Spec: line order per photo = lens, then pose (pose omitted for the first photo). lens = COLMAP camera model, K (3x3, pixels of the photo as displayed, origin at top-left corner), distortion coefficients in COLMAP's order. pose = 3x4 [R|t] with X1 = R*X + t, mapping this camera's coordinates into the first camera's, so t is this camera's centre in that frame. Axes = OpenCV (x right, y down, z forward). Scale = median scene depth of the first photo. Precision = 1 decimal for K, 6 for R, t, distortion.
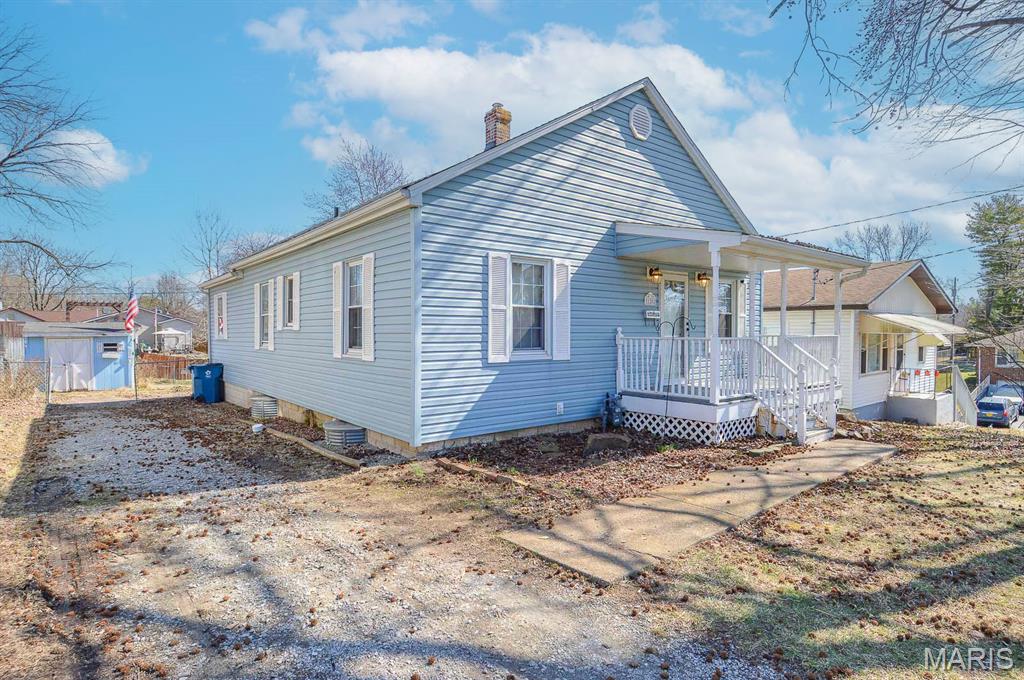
lens RADIAL K [[540.0, 0, 507.6], [0, 540.0, 357.2], [0, 0, 1]] dist [0.014962, -0.022823]
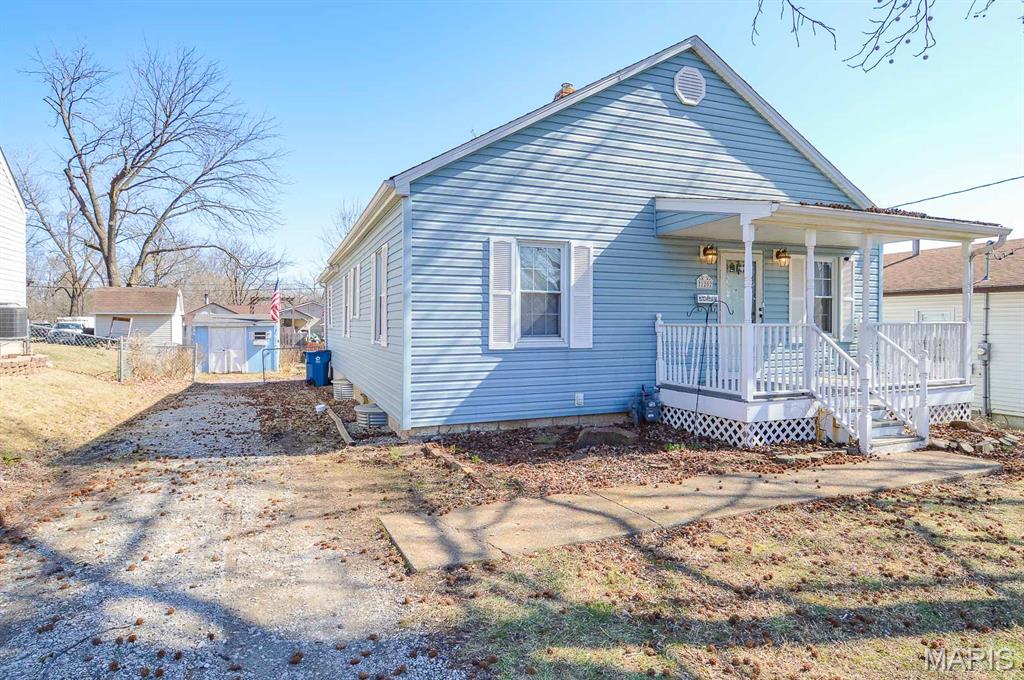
lens RADIAL K [[558.0, 0, 514.8], [0, 558.0, 343.7], [0, 0, 1]] dist [0.017286, -0.025658]
pose [[0.959530, 0.008259, -0.281486, 0.271787], [-0.011327, 0.999893, -0.009275, 0.008202], [0.281379, 0.012088, 0.959520, 0.035841]]
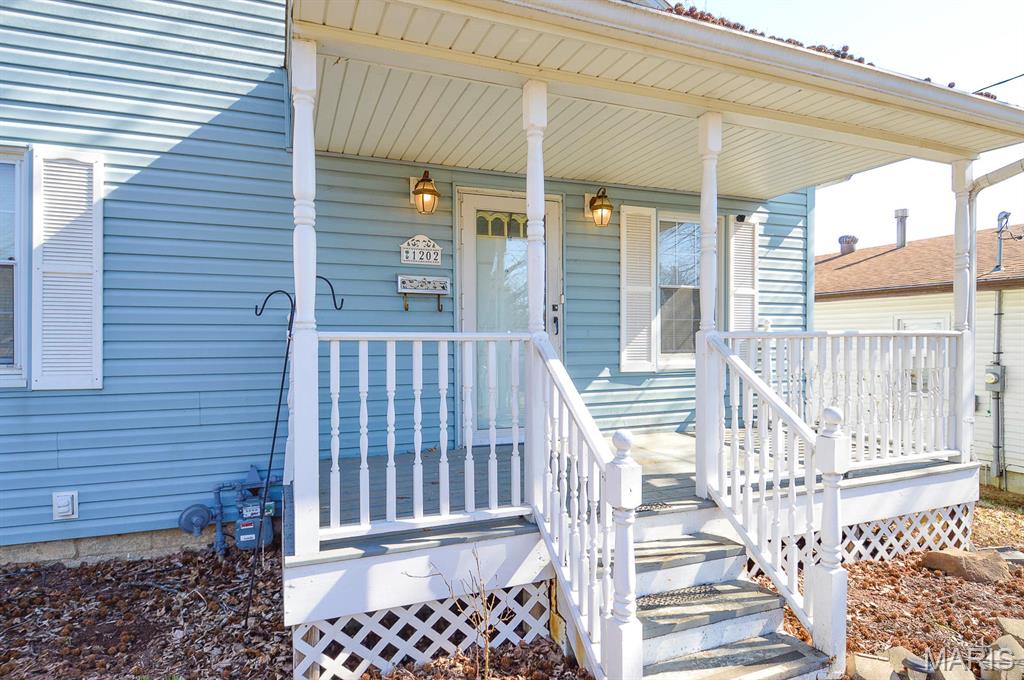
lens RADIAL K [[540.0, 0, 507.6], [0, 540.0, 357.2], [0, 0, 1]] dist [0.014962, -0.022823]
pose [[0.950304, 0.008402, -0.311211, 0.570911], [-0.012193, 0.999873, -0.010239, -0.020346], [0.311086, 0.013525, 0.950286, 0.735202]]
